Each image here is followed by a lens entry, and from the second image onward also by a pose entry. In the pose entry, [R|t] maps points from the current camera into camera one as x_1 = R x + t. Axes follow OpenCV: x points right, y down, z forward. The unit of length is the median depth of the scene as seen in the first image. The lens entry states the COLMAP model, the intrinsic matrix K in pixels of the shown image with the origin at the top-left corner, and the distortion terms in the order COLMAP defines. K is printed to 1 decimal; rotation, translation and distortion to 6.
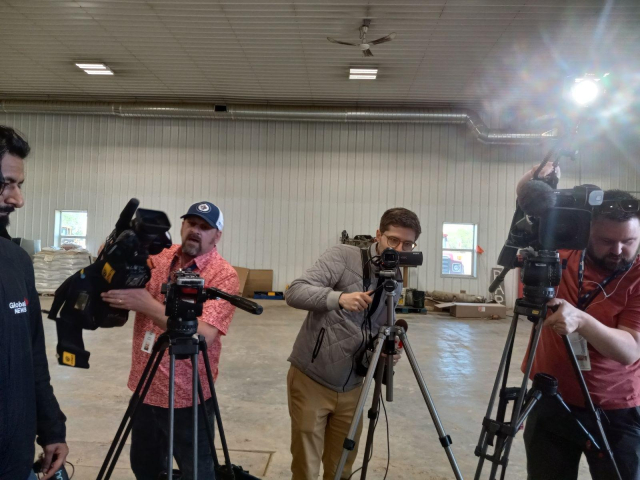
lens RADIAL K [[518.6, 0, 319.7], [0, 518.6, 242.3], [0, 0, 1]] dist [0.061450, -0.085342]
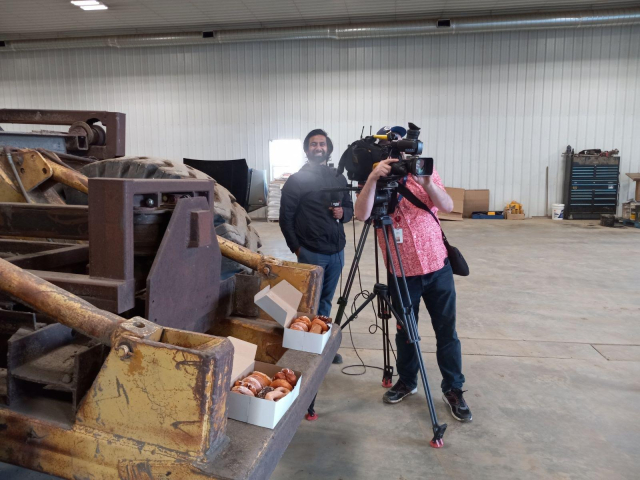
lens RADIAL K [[518.6, 0, 319.7], [0, 518.6, 242.3], [0, 0, 1]] dist [0.061450, -0.085342]
pose [[0.992952, -0.023756, -0.116114, -0.299548], [0.039905, 0.989516, 0.138801, 0.001535], [0.111599, -0.142457, 0.983490, -0.036195]]
